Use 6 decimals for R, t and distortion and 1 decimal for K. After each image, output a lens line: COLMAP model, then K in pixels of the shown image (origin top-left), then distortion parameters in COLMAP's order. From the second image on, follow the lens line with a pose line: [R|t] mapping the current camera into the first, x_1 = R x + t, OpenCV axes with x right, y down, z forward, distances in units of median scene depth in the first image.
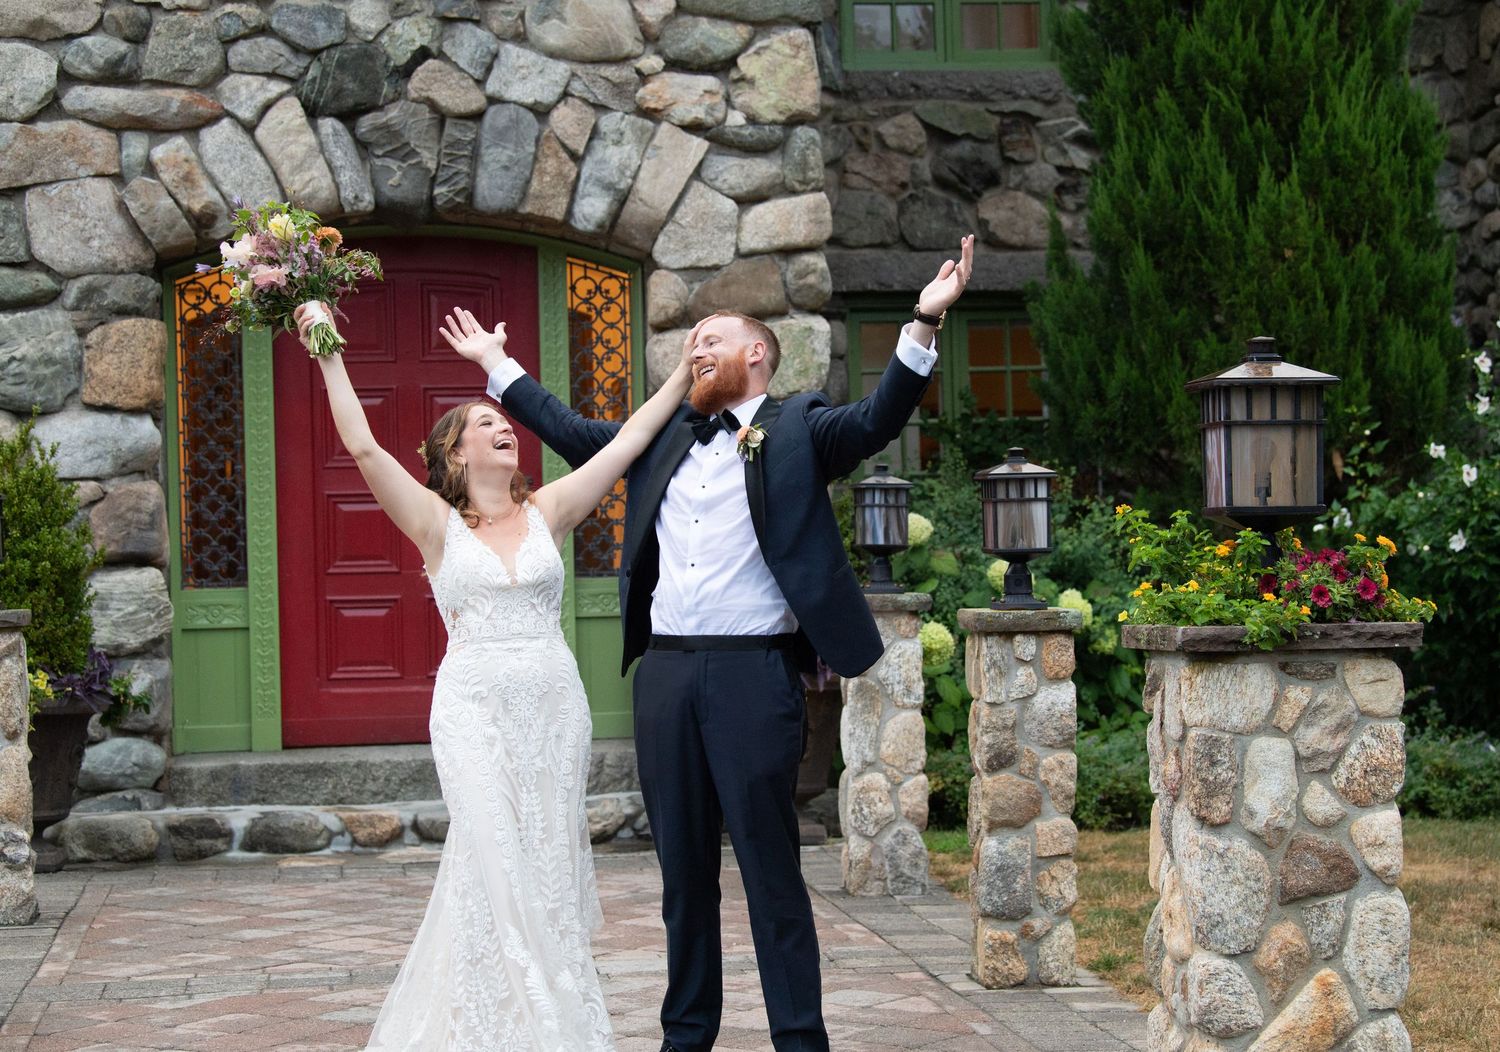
lens RADIAL K [[3107.2, 0, 773.0], [0, 3107.2, 508.6], [0, 0, 1]] dist [0.056528, -0.505427]
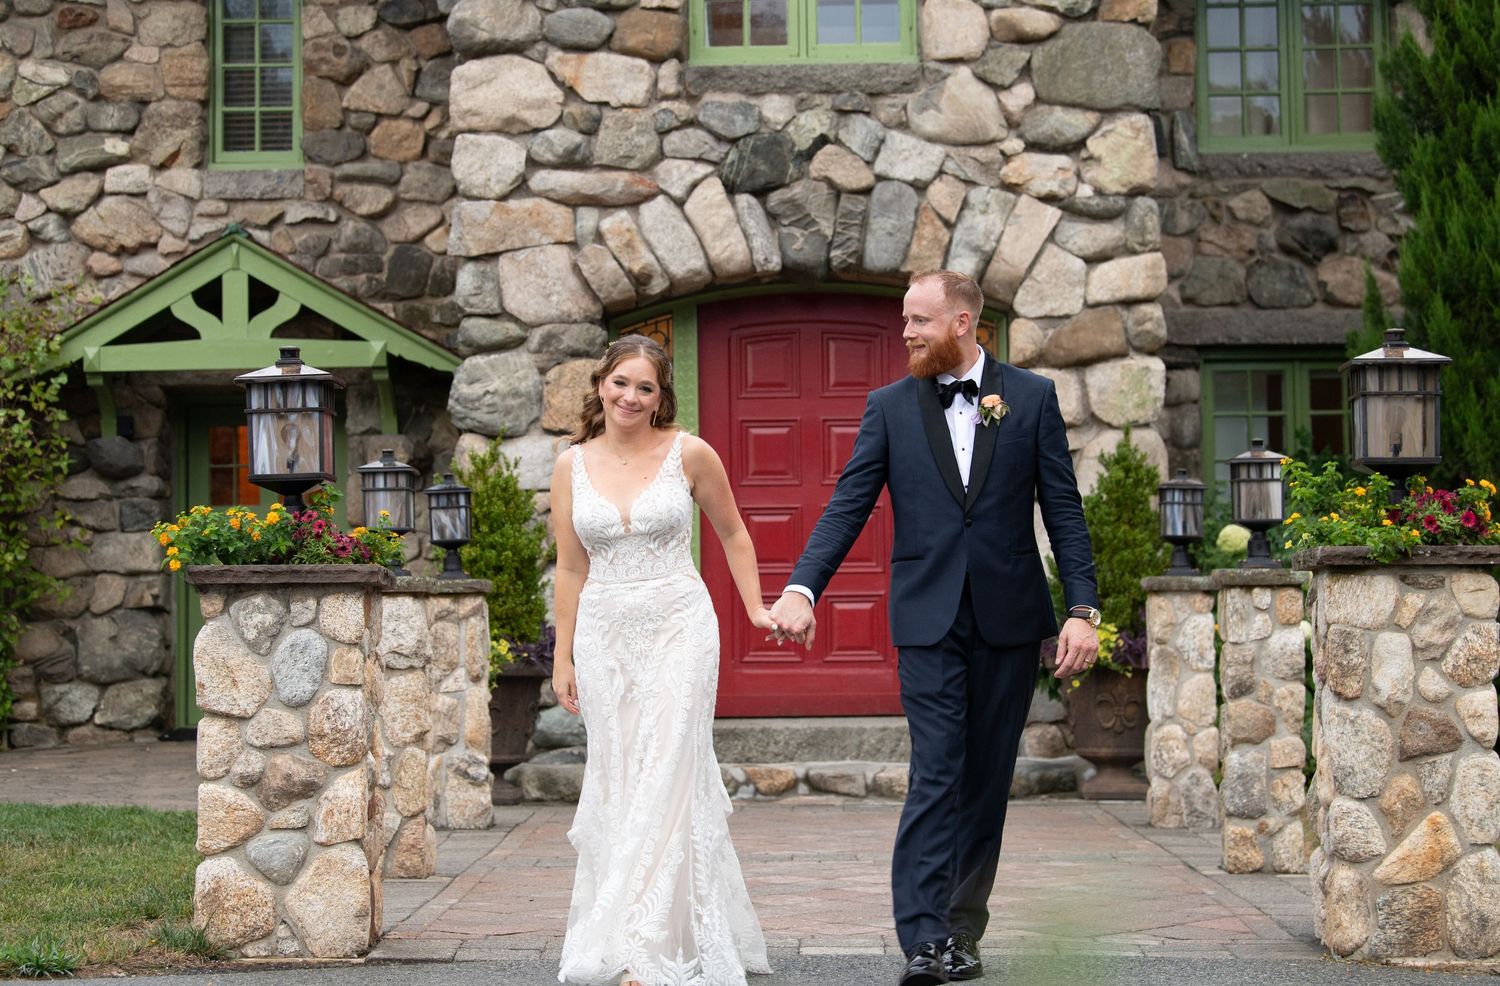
lens RADIAL K [[3002.4, 0, 750.0], [0, 3002.4, 493.0], [0, 0, 1]] dist [0.031060, -0.224273]
pose [[0.986437, 0.004239, -0.164086, 0.052148], [-0.010205, 0.999316, -0.035533, 0.032445], [0.163824, 0.036726, 0.985806, -0.148378]]
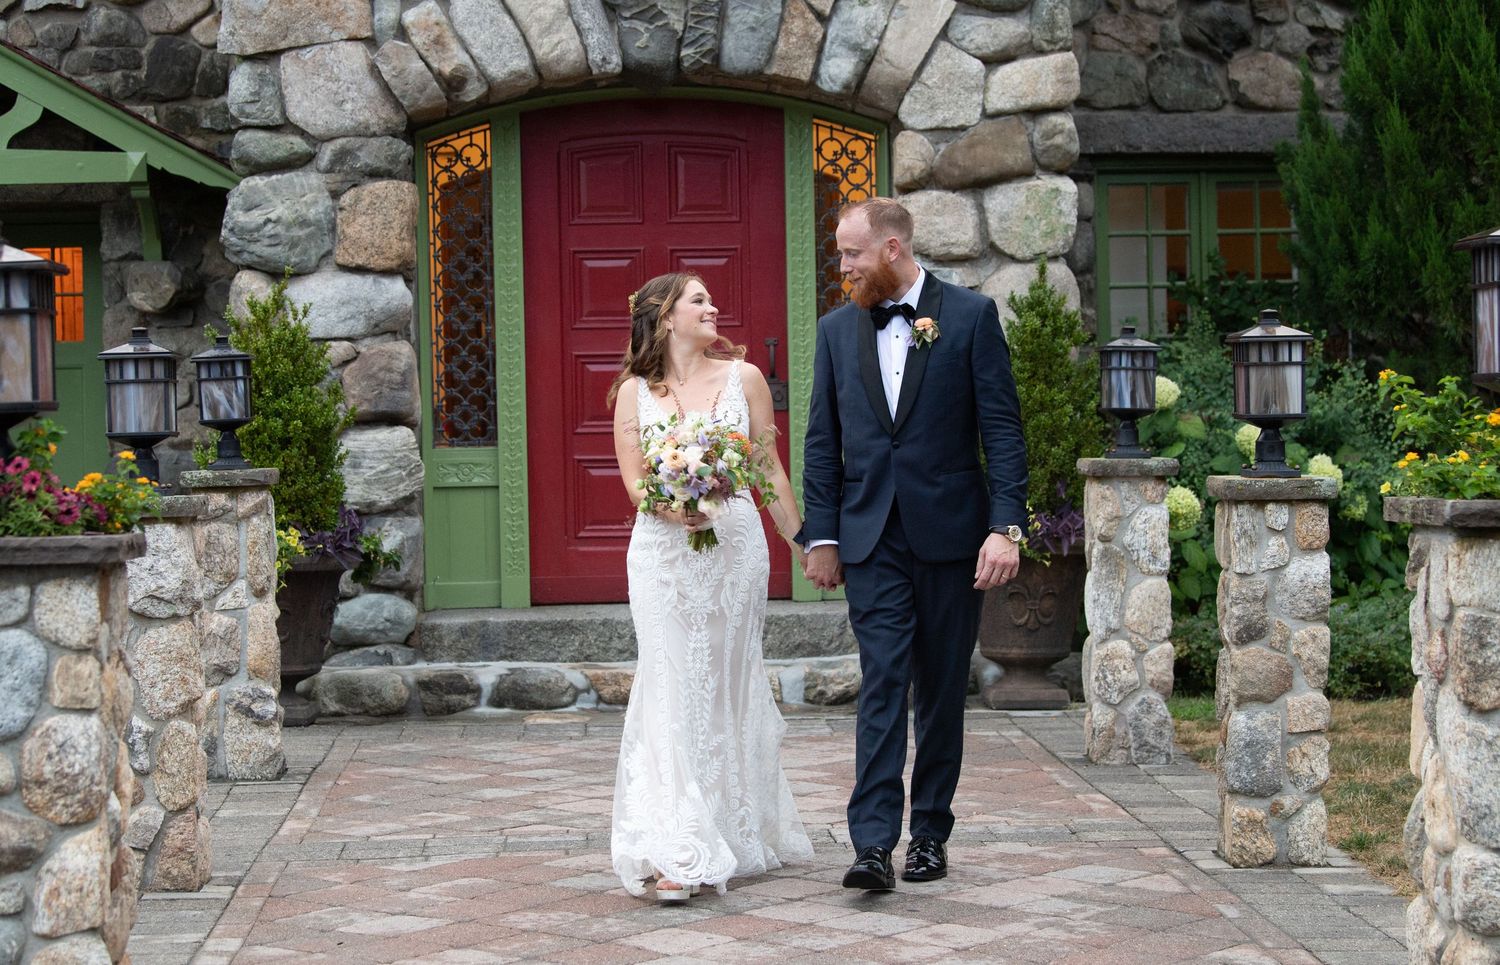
lens RADIAL K [[2972.6, 0, 744.3], [0, 2972.6, 463.0], [0, 0, 1]] dist [0.029819, -0.314300]
pose [[0.995675, 0.007027, -0.092644, 0.001157], [-0.004093, 0.999485, 0.031822, -0.000503], [0.092820, -0.031305, 0.995191, 0.044477]]
